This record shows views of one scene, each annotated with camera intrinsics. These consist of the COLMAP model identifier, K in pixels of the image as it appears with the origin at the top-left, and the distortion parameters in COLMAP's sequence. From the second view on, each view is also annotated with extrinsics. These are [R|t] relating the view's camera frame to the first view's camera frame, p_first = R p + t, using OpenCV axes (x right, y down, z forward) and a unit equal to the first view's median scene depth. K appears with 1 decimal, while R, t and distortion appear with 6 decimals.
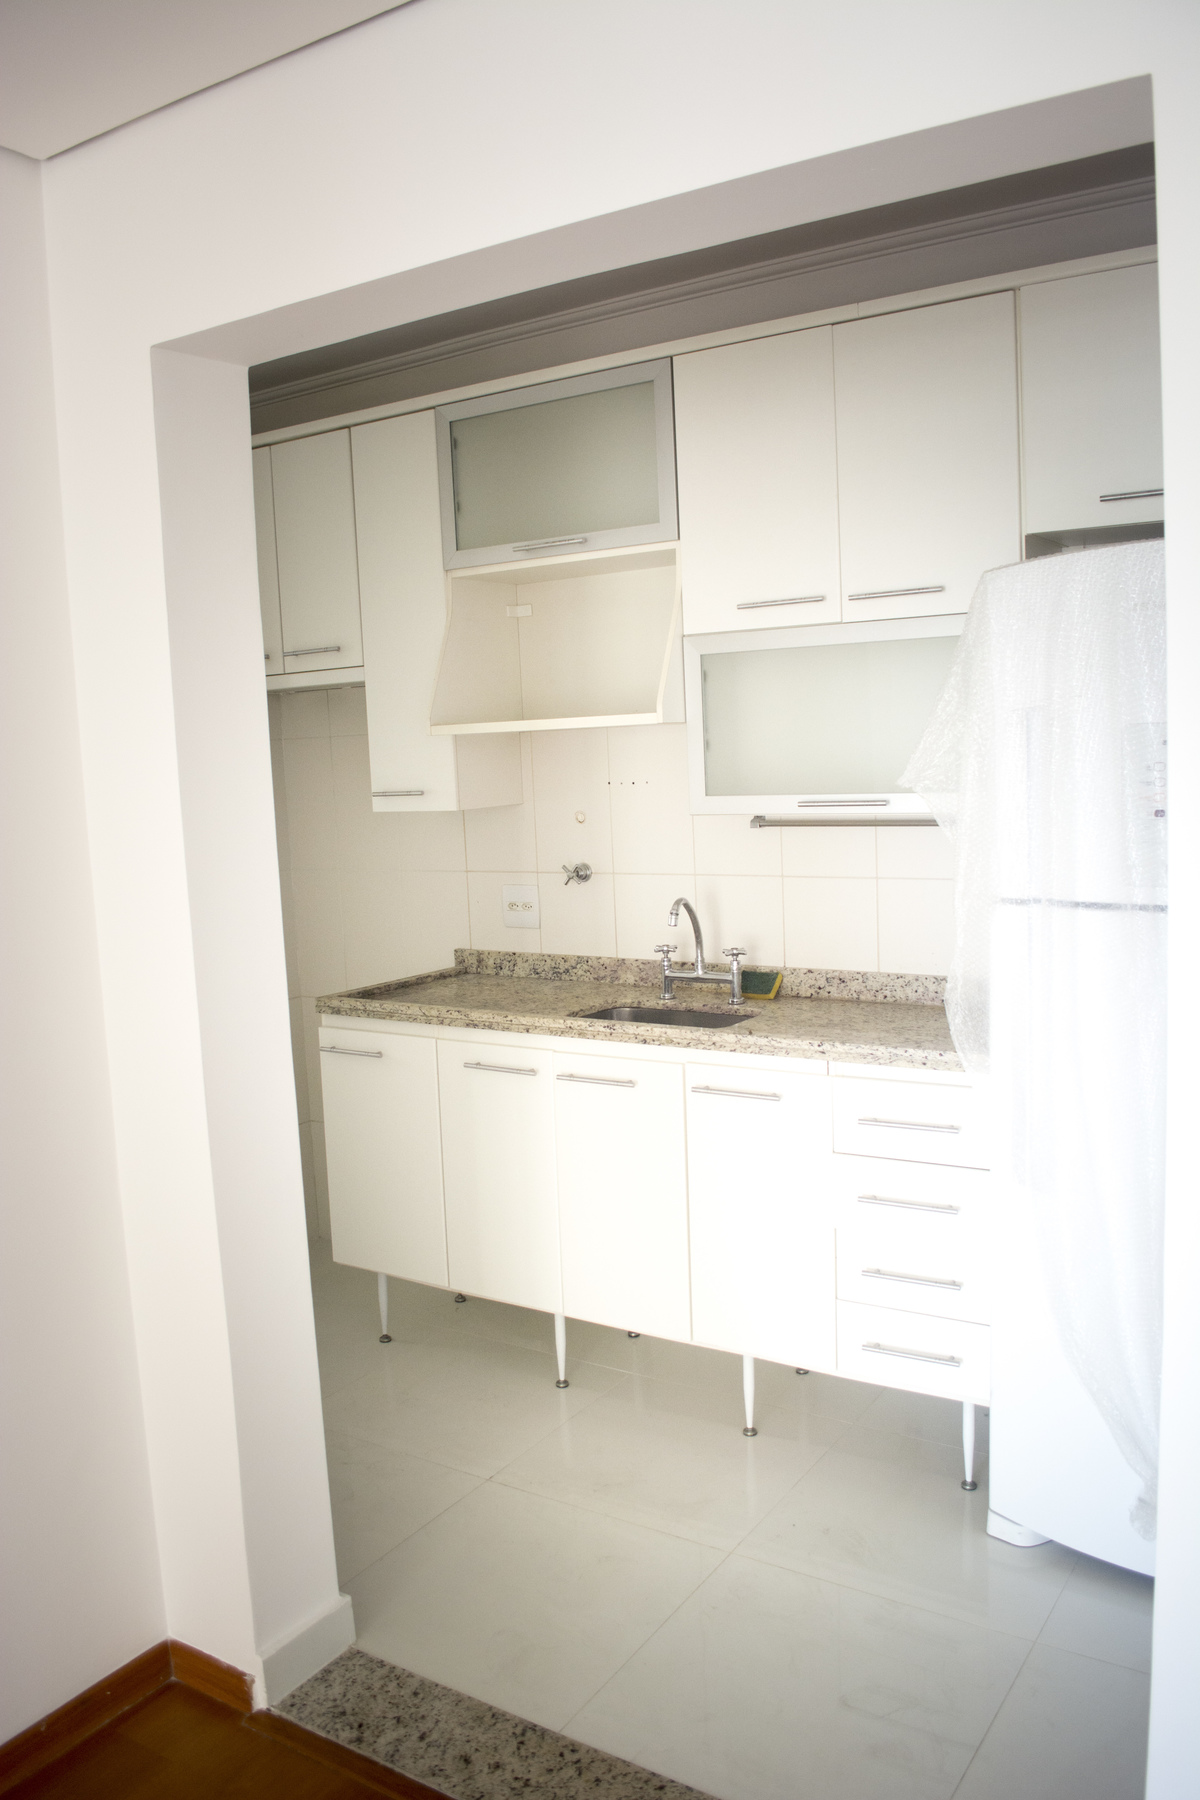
lens RADIAL K [[1420.7, 0, 600.0], [0, 1420.7, 900.0], [0, 0, 1]] dist [-0.087832, 0.009786]
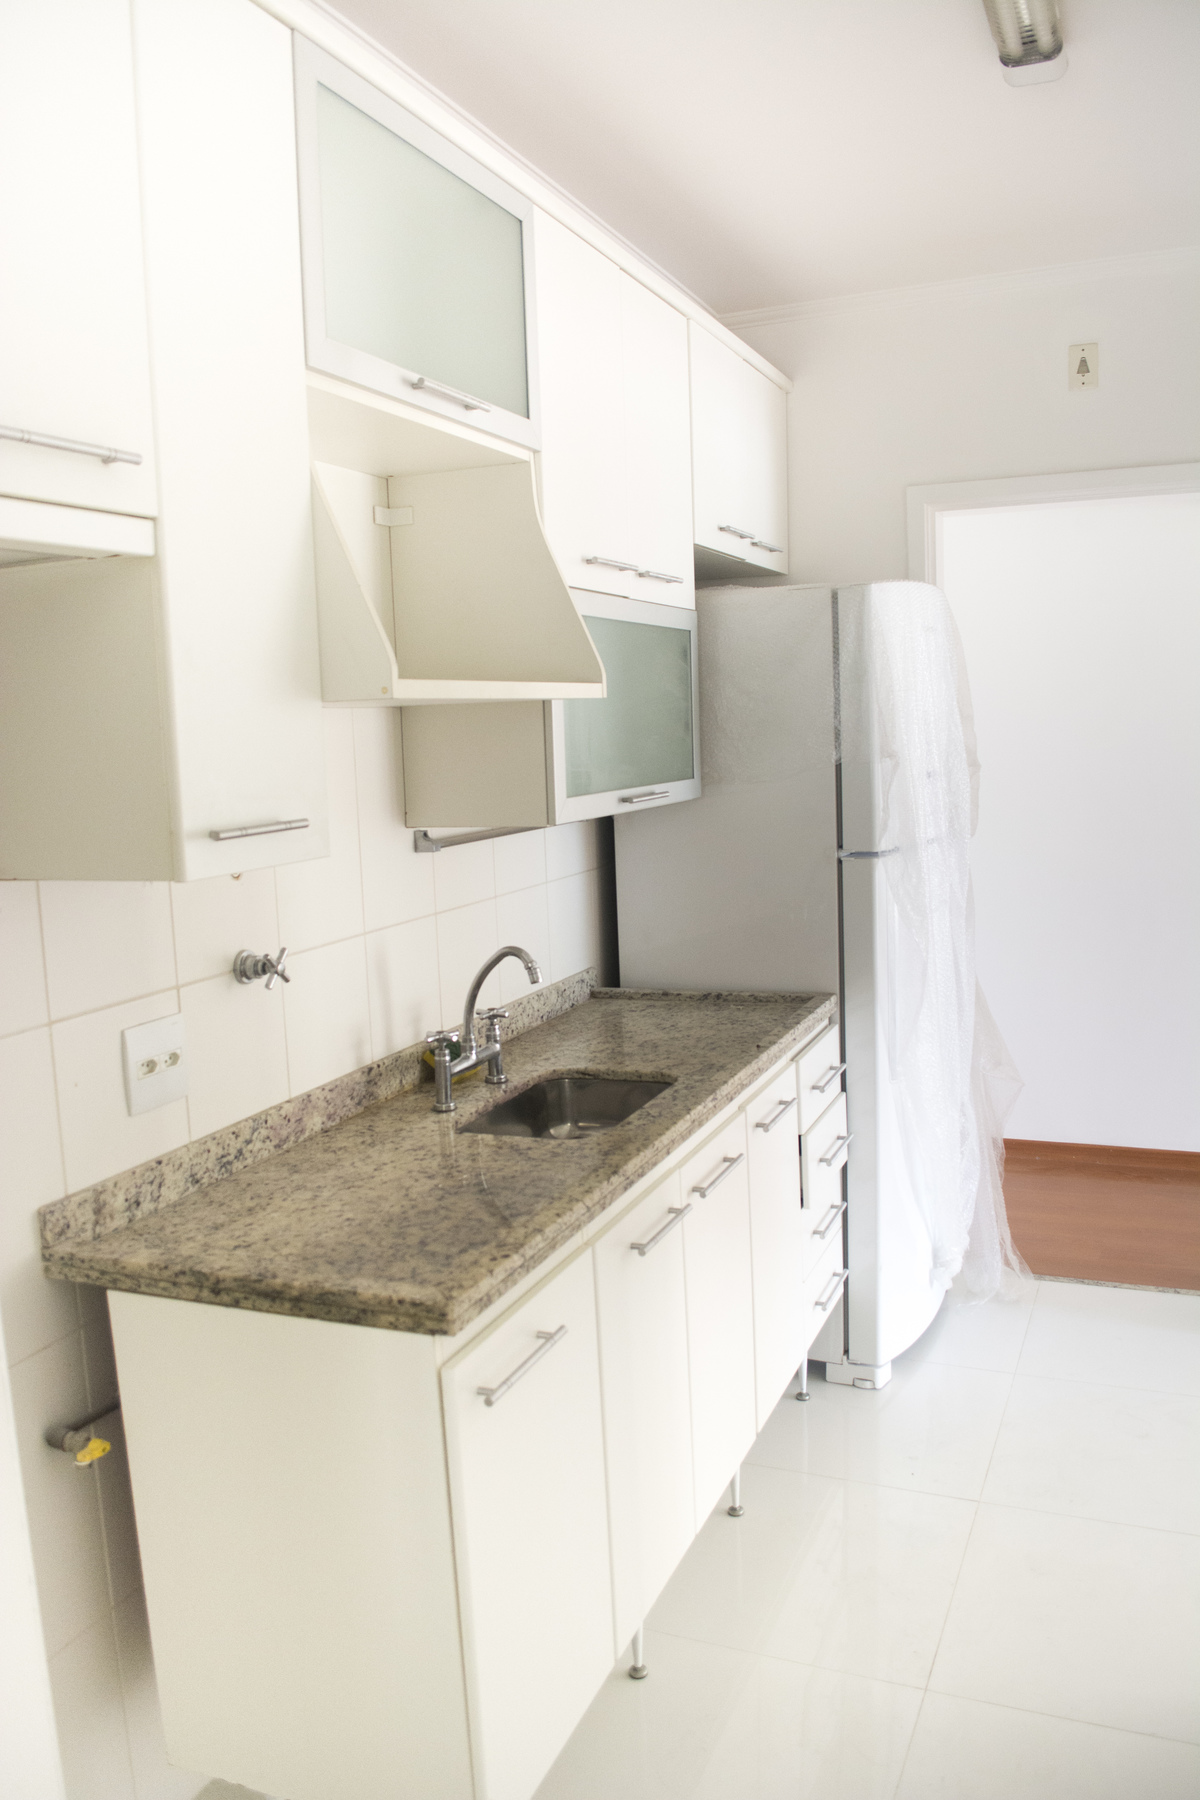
lens RADIAL K [[1420.7, 0, 600.0], [0, 1420.7, 900.0], [0, 0, 1]] dist [-0.087832, 0.009786]
pose [[-0.178203, -0.069590, 0.981530, -0.570945], [0.158652, 0.982413, 0.098457, -0.076693], [-0.971120, 0.173267, -0.164028, 0.935481]]
